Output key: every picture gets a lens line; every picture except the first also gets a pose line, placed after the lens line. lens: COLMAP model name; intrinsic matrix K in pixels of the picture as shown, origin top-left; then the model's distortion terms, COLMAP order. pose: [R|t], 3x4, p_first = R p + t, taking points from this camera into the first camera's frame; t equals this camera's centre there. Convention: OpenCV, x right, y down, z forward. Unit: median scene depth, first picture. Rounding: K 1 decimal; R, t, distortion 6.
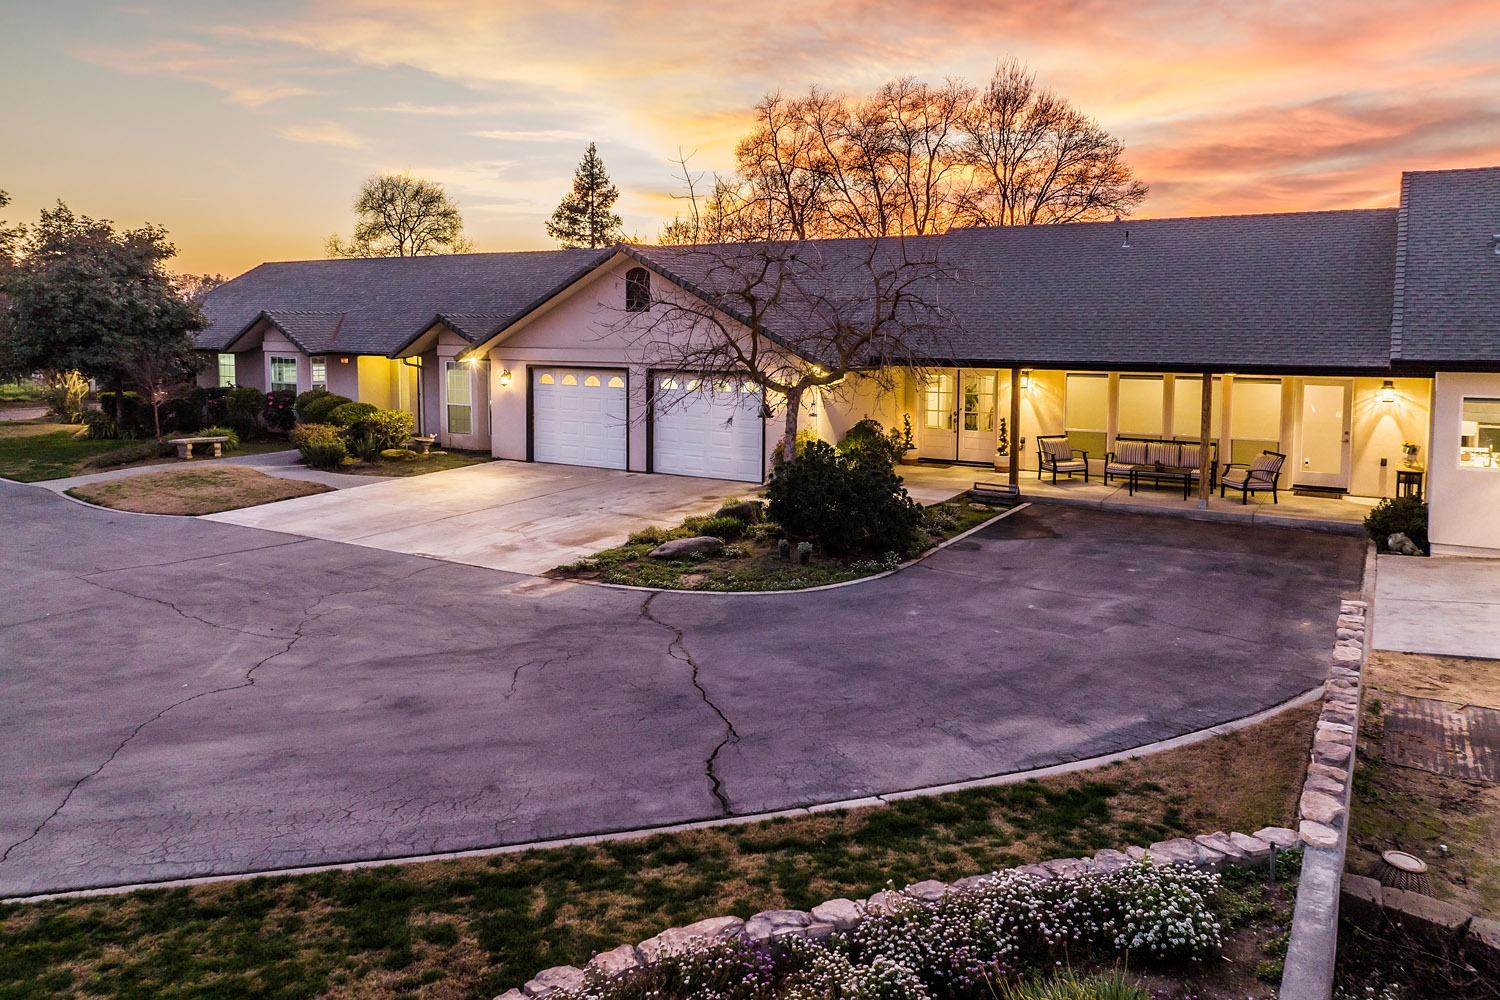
lens RADIAL K [[1061.4, 0, 737.5], [0, 1061.4, 410.2], [0, 0, 1]] dist [-0.001820, -0.002283]
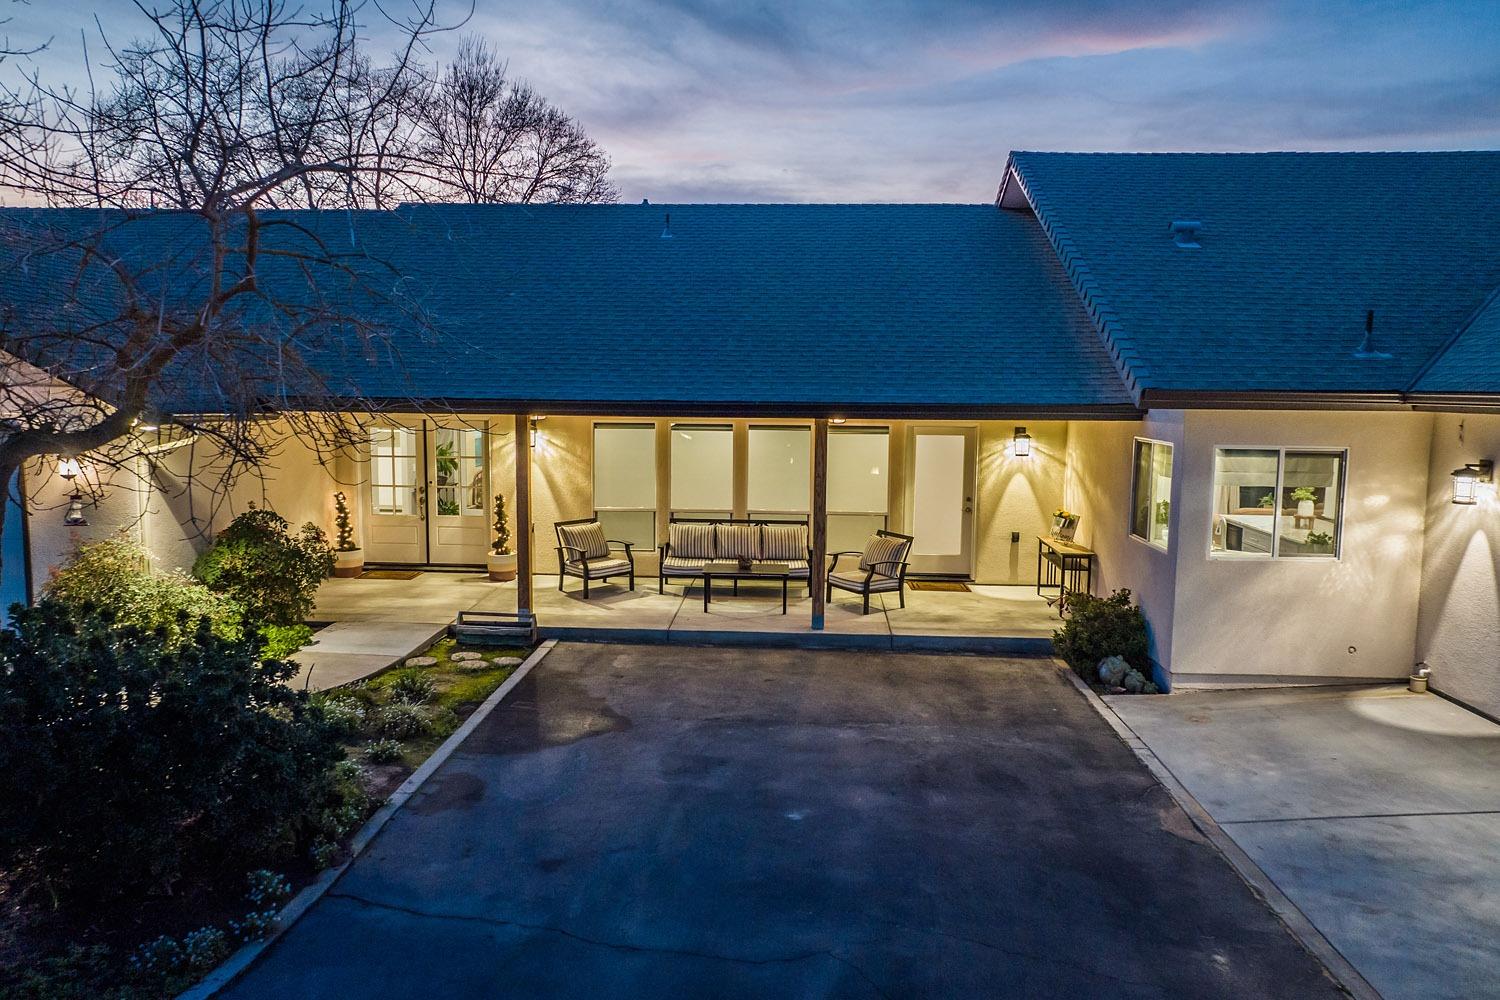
lens RADIAL K [[1042.6, 0, 752.0], [0, 1042.6, 499.8], [0, 0, 1]] dist [-0.000620, 0.001548]
pose [[0.874947, -0.046133, 0.482016, 0.085157], [0.029803, 0.998695, 0.041485, -0.011368], [-0.483301, -0.021931, 0.875180, 0.396582]]
